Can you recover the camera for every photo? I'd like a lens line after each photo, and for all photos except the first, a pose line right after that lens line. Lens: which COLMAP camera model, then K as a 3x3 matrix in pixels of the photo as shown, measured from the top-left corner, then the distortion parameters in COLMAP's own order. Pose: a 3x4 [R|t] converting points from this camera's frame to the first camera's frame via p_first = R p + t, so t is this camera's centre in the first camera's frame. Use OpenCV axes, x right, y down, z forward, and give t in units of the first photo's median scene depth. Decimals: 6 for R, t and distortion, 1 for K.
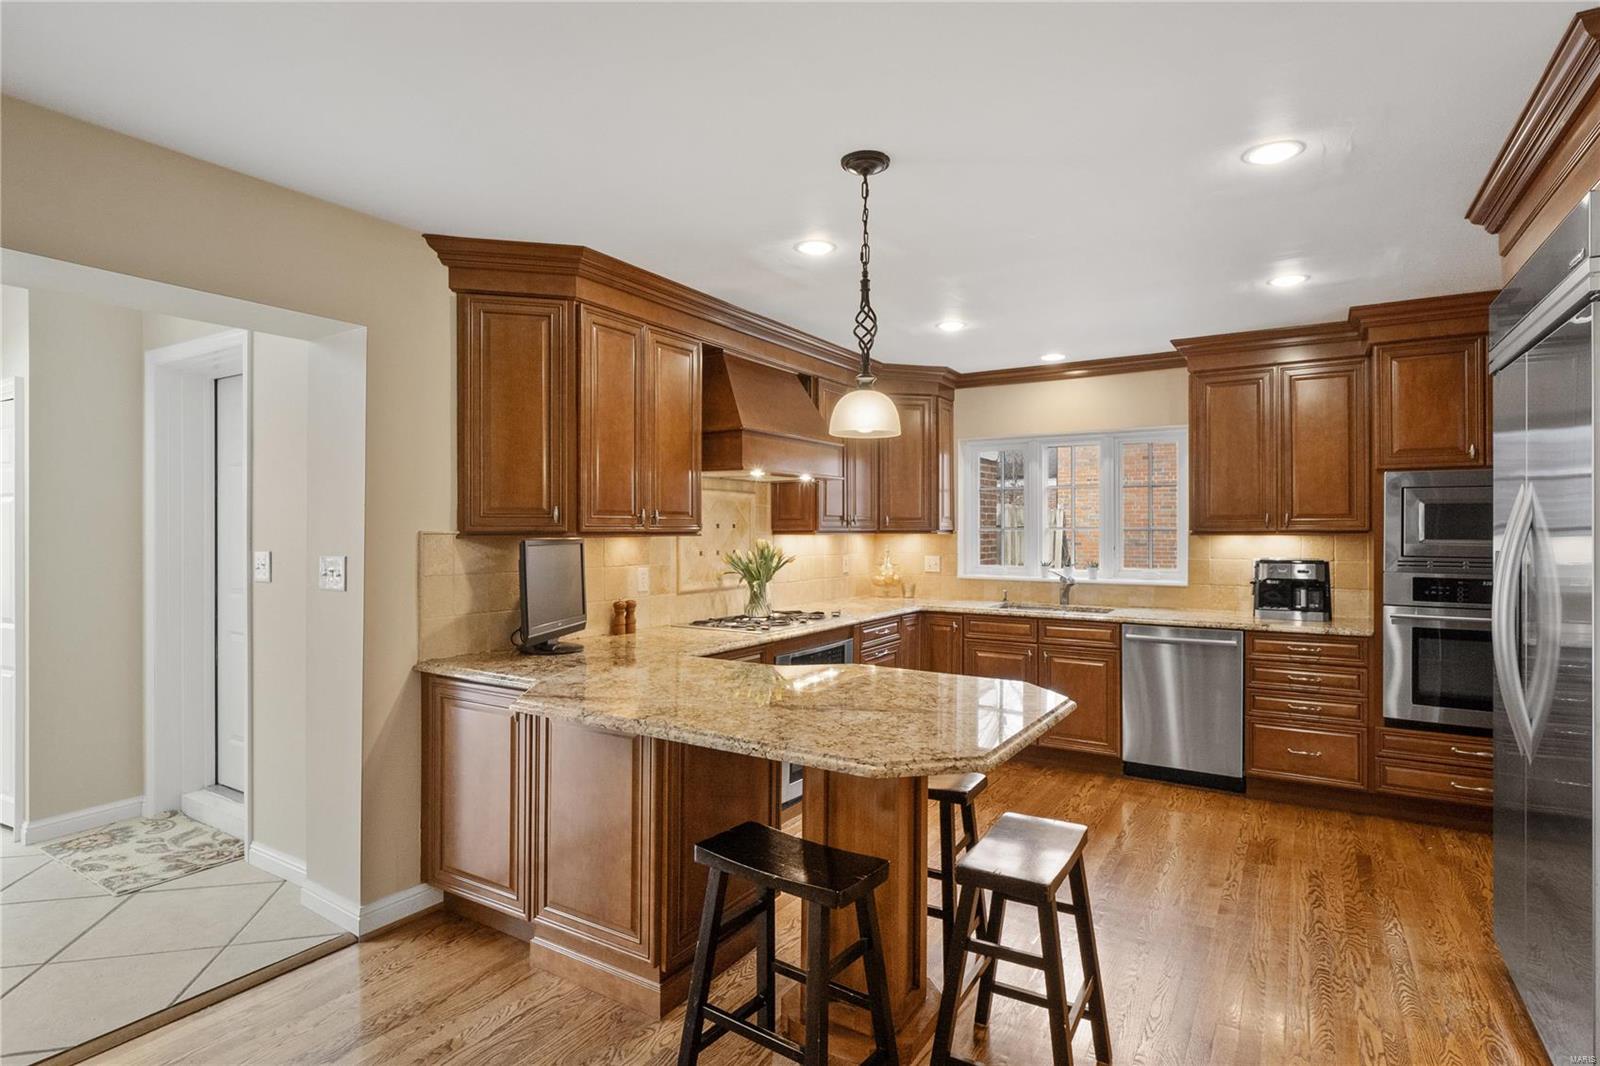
lens RADIAL K [[831.1, 0, 792.5], [0, 831.1, 523.0], [0, 0, 1]] dist [-0.001440, -0.002922]
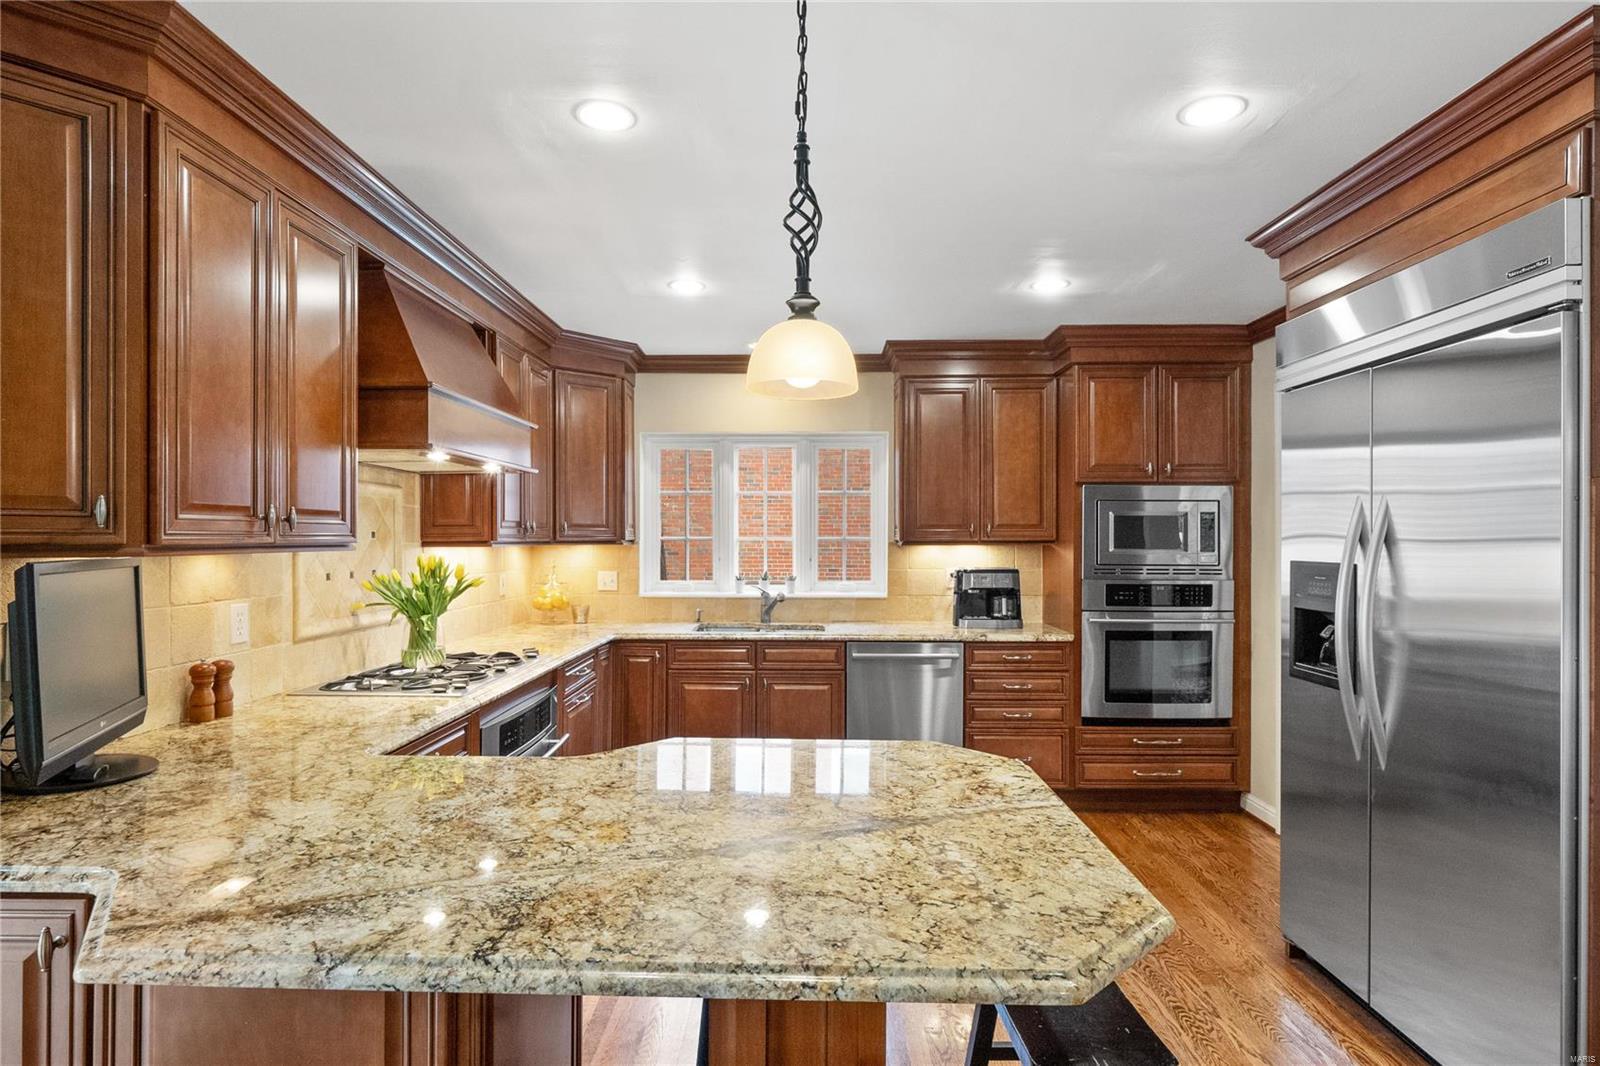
lens RADIAL K [[831.1, 0, 792.1], [0, 831.1, 536.9], [0, 0, 1]] dist [-0.001440, -0.002922]
pose [[0.855827, 0.001158, 0.517260, -0.140709], [-0.004040, 0.999982, 0.004446, 0.001227], [-0.517246, -0.005894, 0.855817, 0.264709]]
